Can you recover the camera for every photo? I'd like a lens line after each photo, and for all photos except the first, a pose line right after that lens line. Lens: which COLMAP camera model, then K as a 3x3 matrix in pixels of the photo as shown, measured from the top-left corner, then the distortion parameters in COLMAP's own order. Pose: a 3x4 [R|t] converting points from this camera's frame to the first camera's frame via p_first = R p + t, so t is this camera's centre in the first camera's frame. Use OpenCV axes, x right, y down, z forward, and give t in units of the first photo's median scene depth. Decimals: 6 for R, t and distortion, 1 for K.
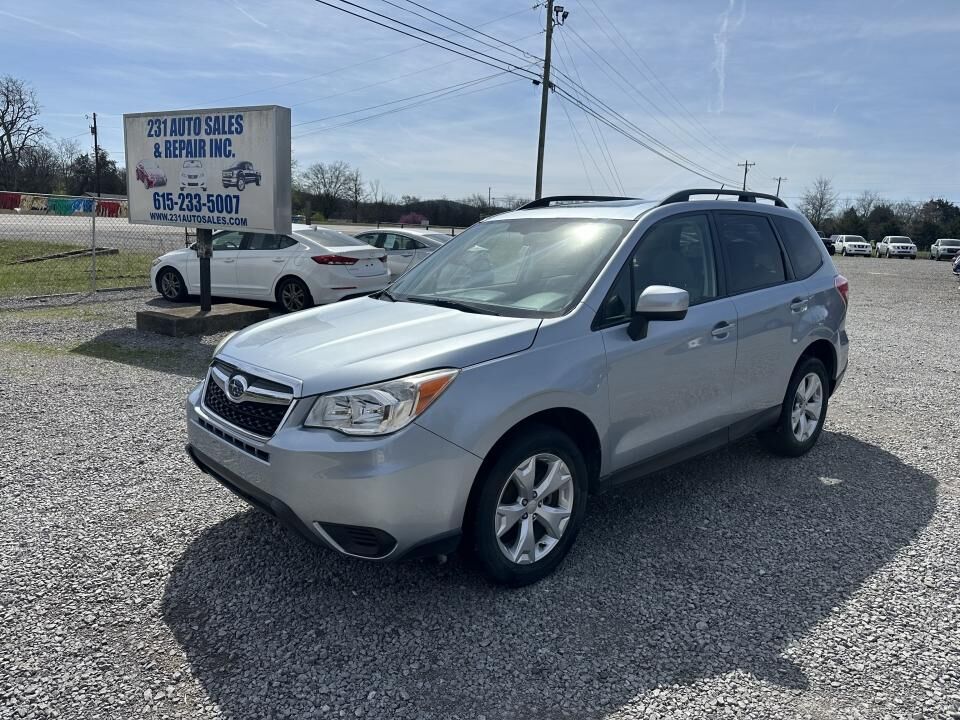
lens RADIAL K [[647.8, 0, 486.3], [0, 647.8, 354.7], [0, 0, 1]] dist [0.006526, 0.008934]
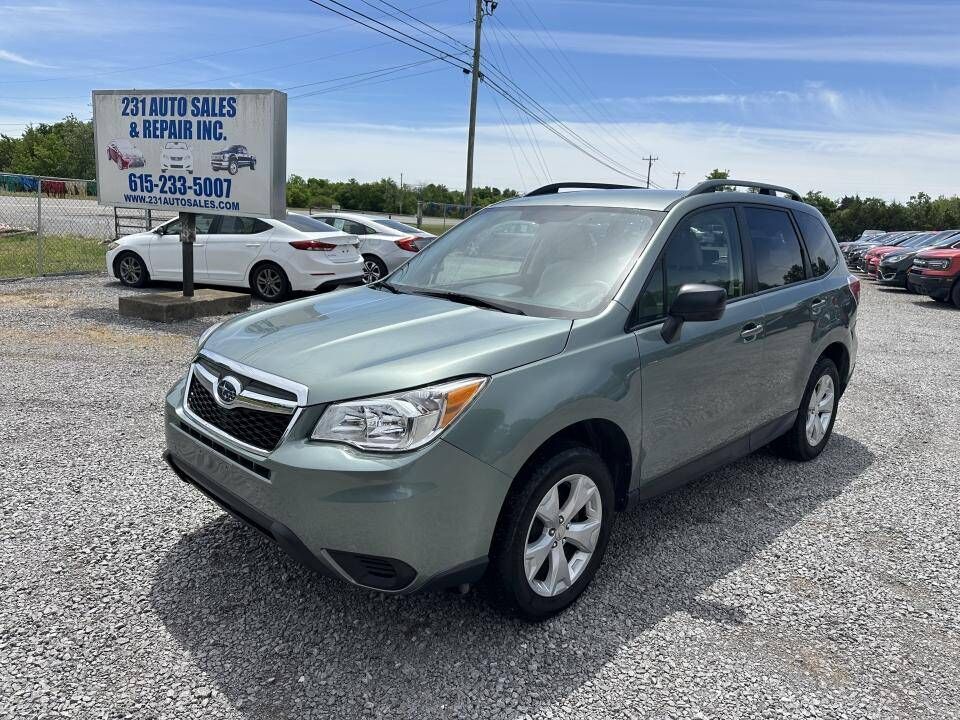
lens RADIAL K [[647.8, 0, 485.6], [0, 647.8, 354.3], [0, 0, 1]] dist [0.006526, 0.008934]
pose [[0.990442, -0.012043, 0.137403, -0.127380], [0.009658, 0.999791, 0.018010, 0.006483], [-0.137591, -0.016510, 0.990351, -0.034393]]
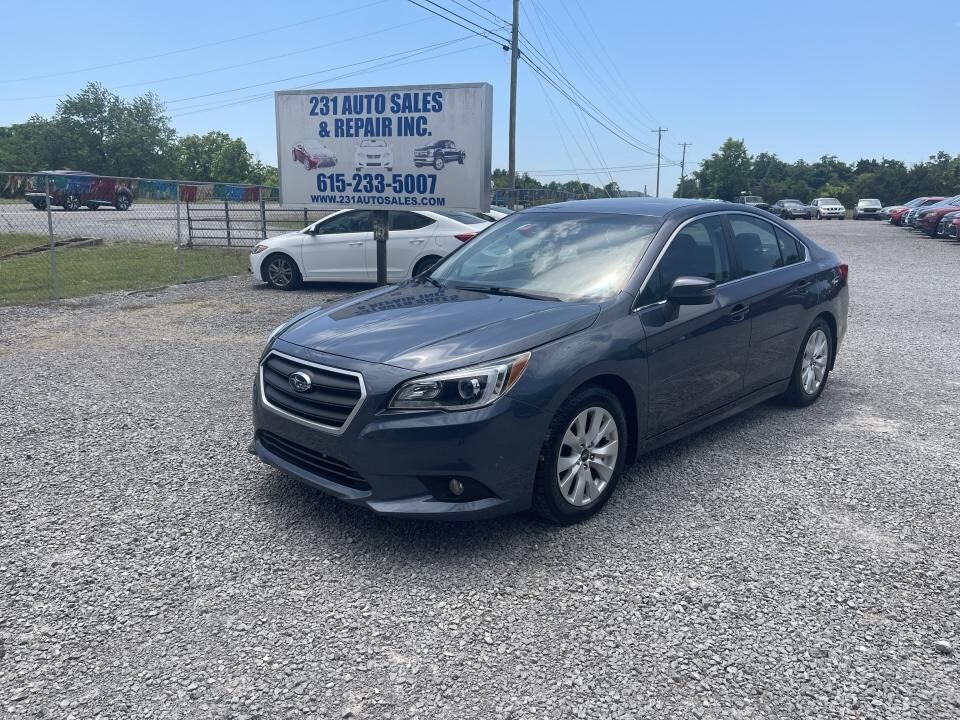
lens RADIAL K [[696.6, 0, 492.3], [0, 696.6, 342.4], [0, 0, 1]] dist [0.033661, -0.006445]
pose [[0.985702, -0.063338, 0.156143, -0.448955], [0.062537, 0.997992, 0.010042, 0.002298], [-0.156466, -0.000133, 0.987683, -0.053096]]
